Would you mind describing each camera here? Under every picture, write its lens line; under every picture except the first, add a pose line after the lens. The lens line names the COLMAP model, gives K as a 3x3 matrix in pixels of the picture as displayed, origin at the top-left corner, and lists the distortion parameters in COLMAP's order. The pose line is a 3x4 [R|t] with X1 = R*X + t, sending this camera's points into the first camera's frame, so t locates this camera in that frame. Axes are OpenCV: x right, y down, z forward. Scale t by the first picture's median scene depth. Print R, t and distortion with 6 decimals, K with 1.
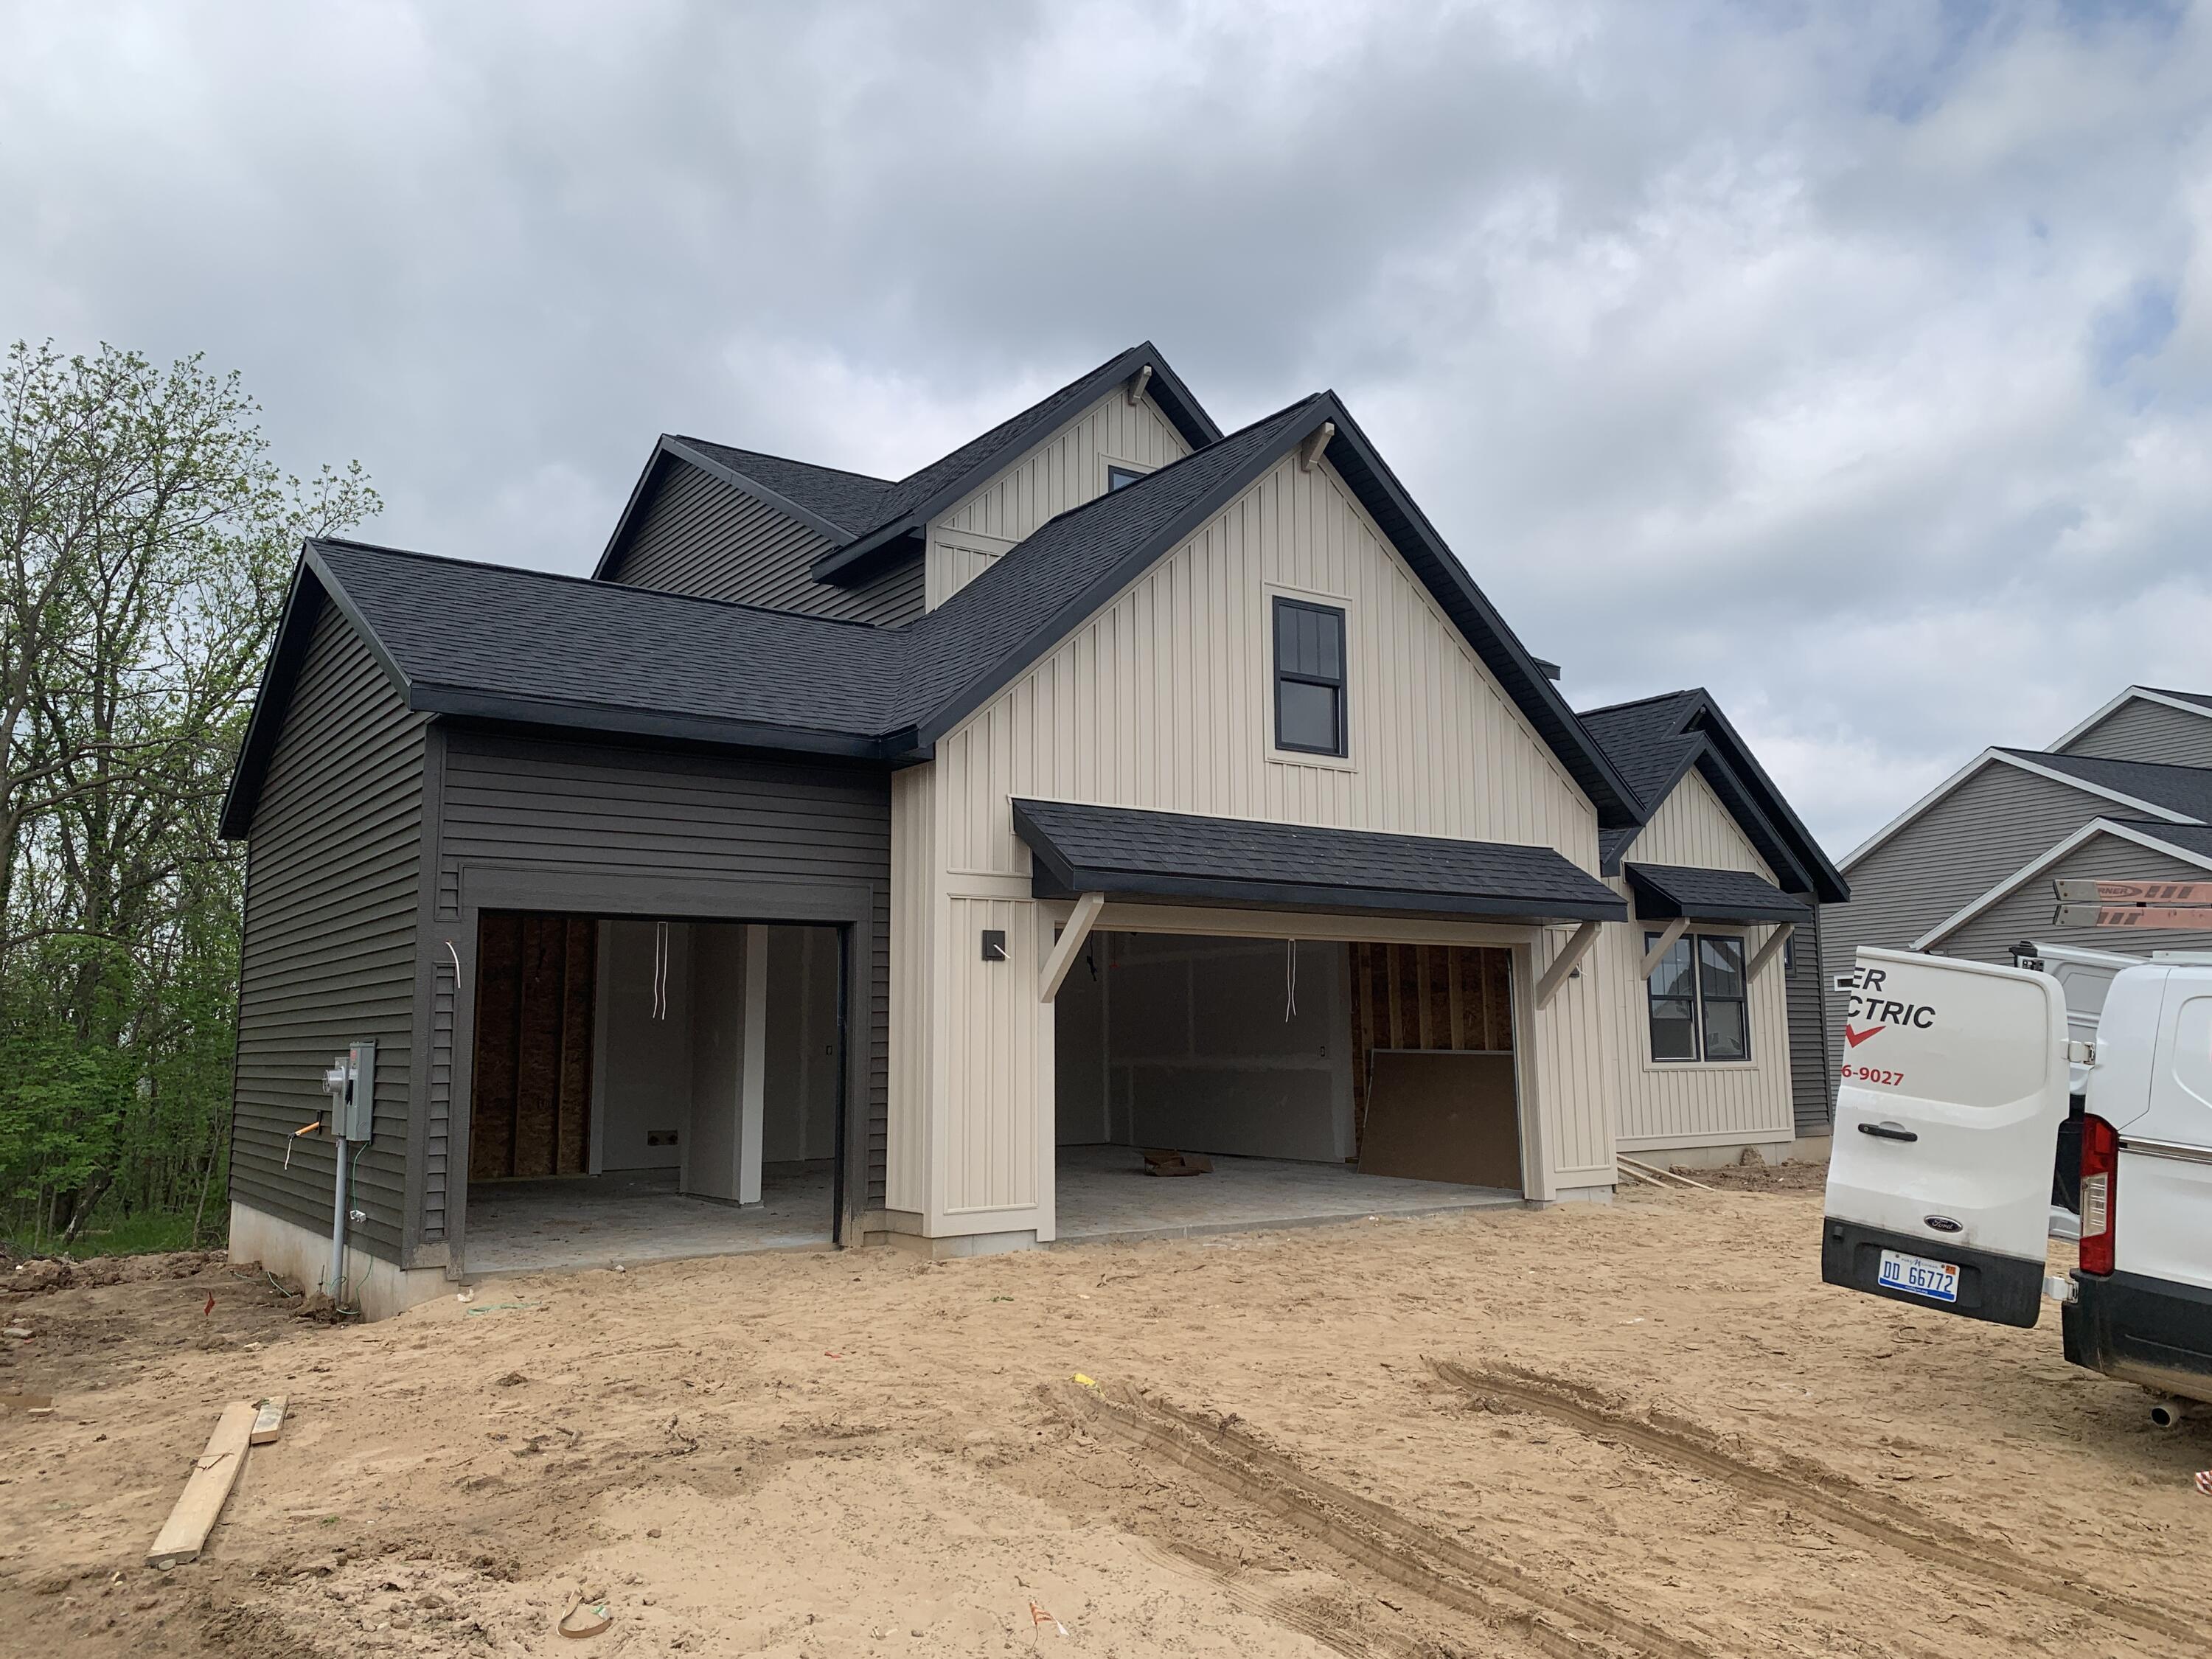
lens RADIAL K [[1708.1, 0, 1106.0], [0, 1708.1, 829.5], [0, 0, 1]] dist [0.027699, 0.002118]
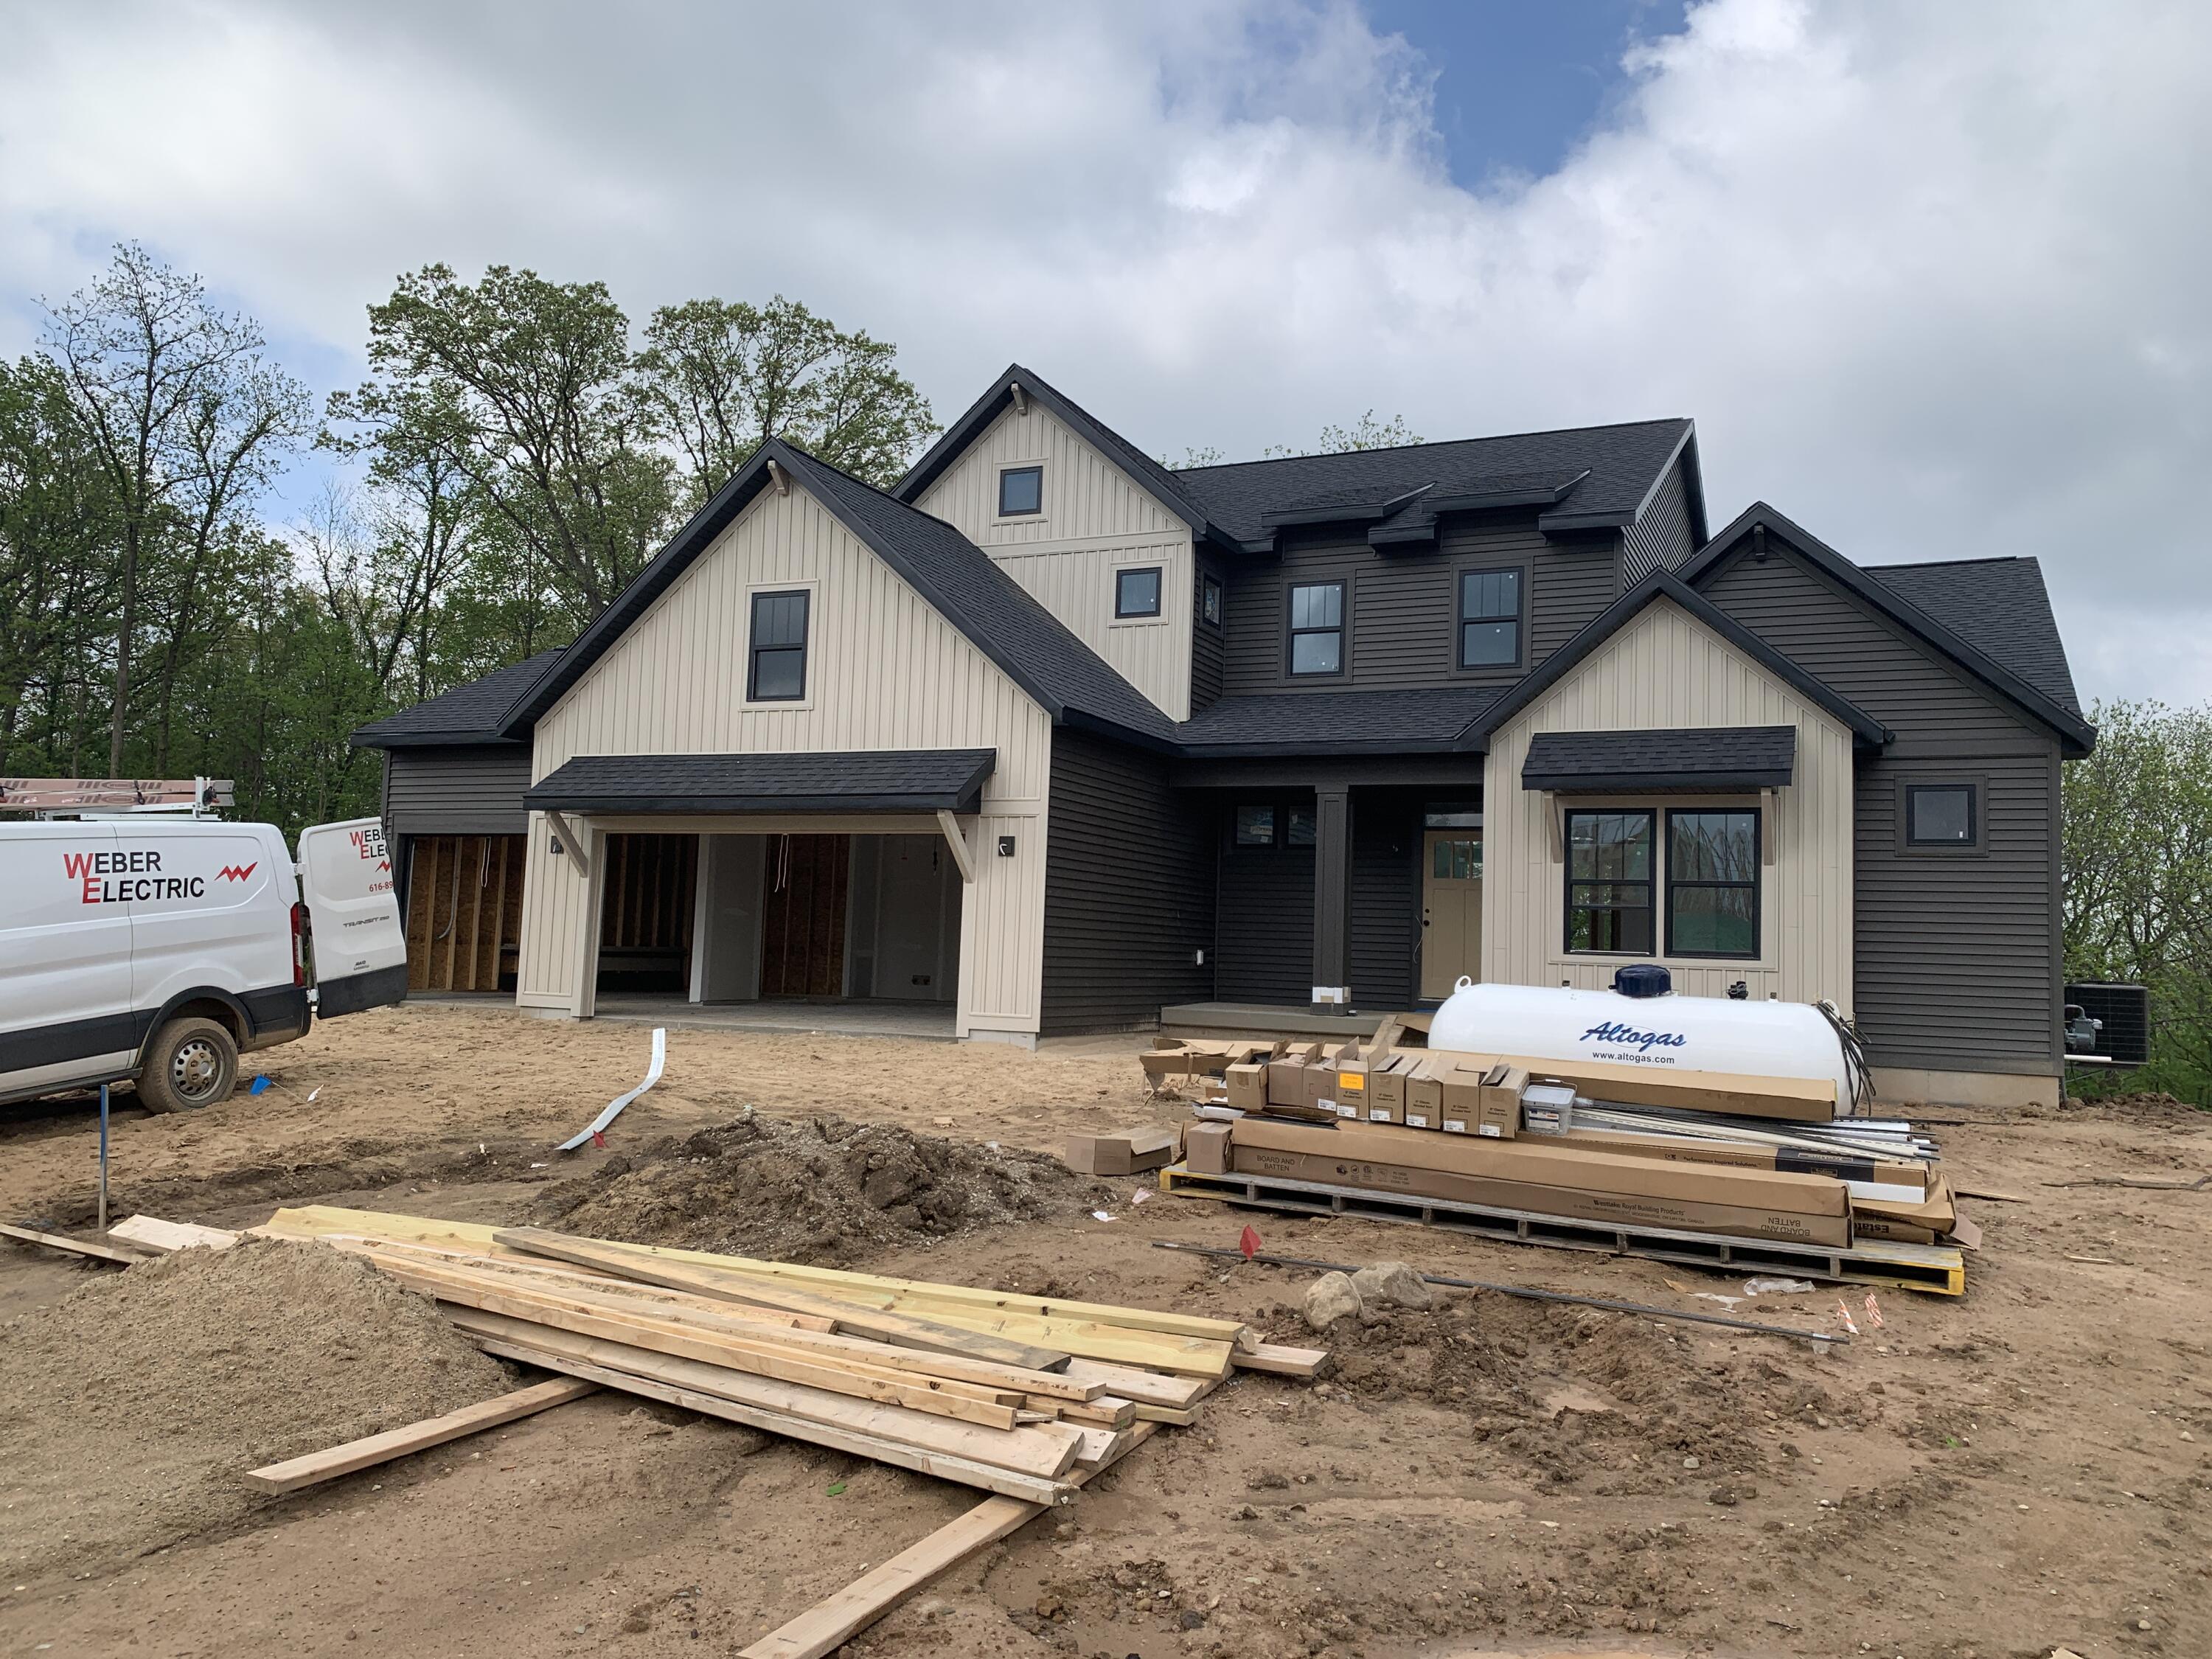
lens RADIAL K [[1708.1, 0, 1106.0], [0, 1708.1, 829.5], [0, 0, 1]] dist [0.027699, 0.002118]
pose [[0.522527, -0.039883, -0.851689, 1.437703], [0.077170, 0.997018, 0.000657, 0.080319], [0.849123, -0.066068, 0.524046, 0.482109]]
